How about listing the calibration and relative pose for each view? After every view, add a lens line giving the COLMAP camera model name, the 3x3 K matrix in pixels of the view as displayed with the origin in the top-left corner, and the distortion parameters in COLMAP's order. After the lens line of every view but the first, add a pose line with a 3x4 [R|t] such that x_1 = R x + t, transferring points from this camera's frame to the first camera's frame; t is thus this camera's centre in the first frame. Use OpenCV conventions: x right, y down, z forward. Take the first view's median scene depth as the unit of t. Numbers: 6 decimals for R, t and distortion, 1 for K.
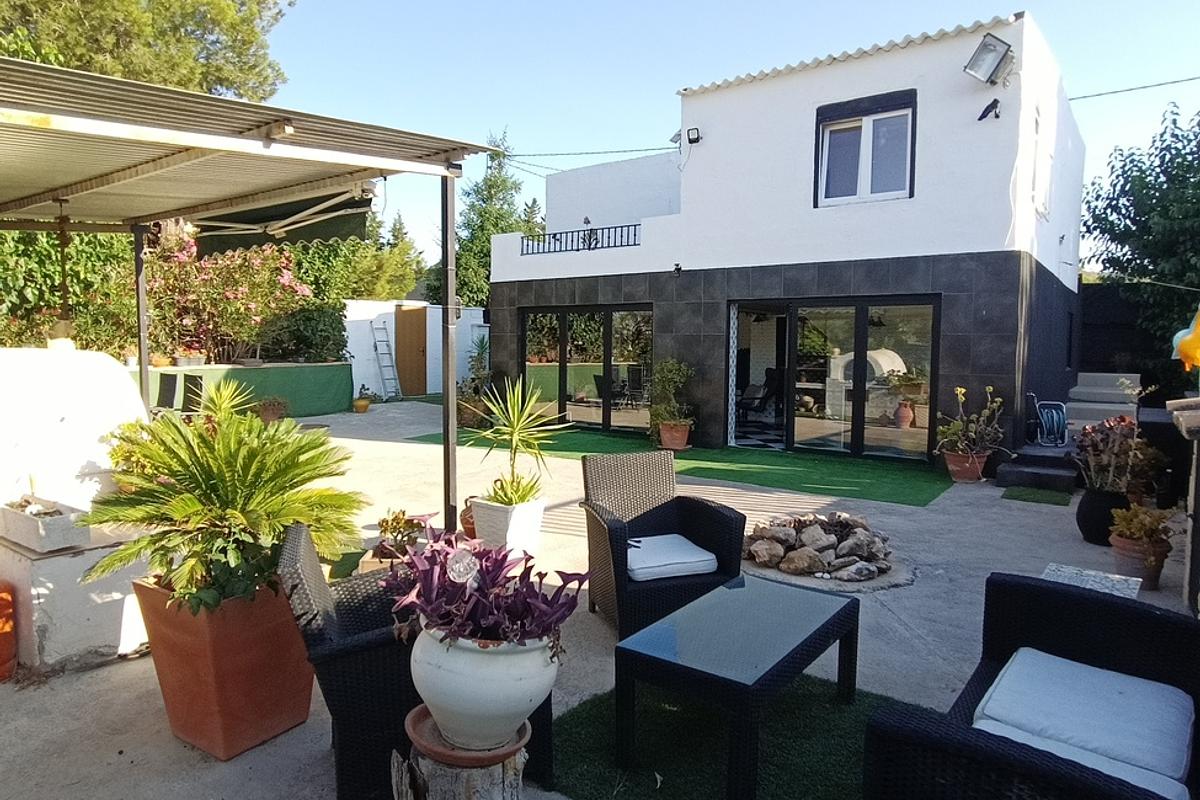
lens RADIAL K [[724.5, 0, 598.1], [0, 724.5, 396.5], [0, 0, 1]] dist [-0.039567, 0.017868]
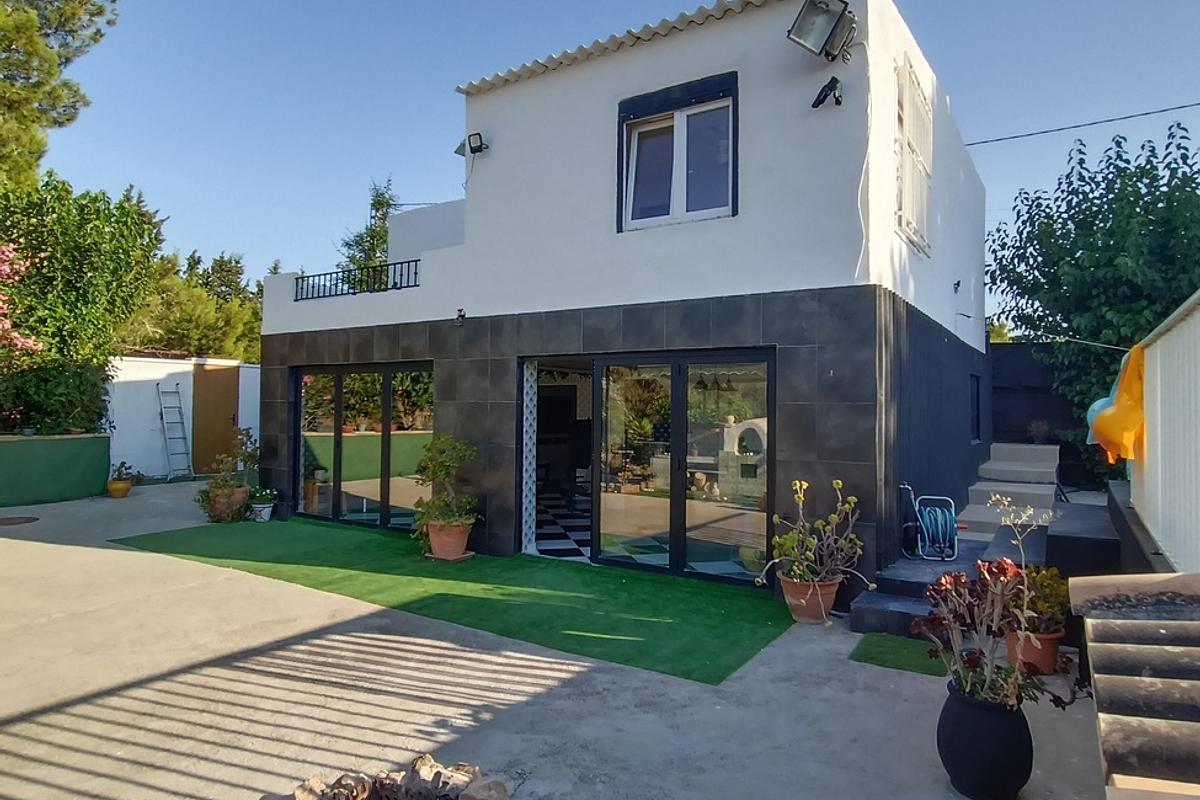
lens RADIAL K [[724.5, 0, 599.9], [0, 724.5, 396.5], [0, 0, 1]] dist [-0.039567, 0.017868]
pose [[0.997516, 0.002728, 0.070389, 0.202888], [0.003438, 0.996174, -0.087323, -0.025582], [-0.070358, 0.087348, 0.993690, 0.243896]]
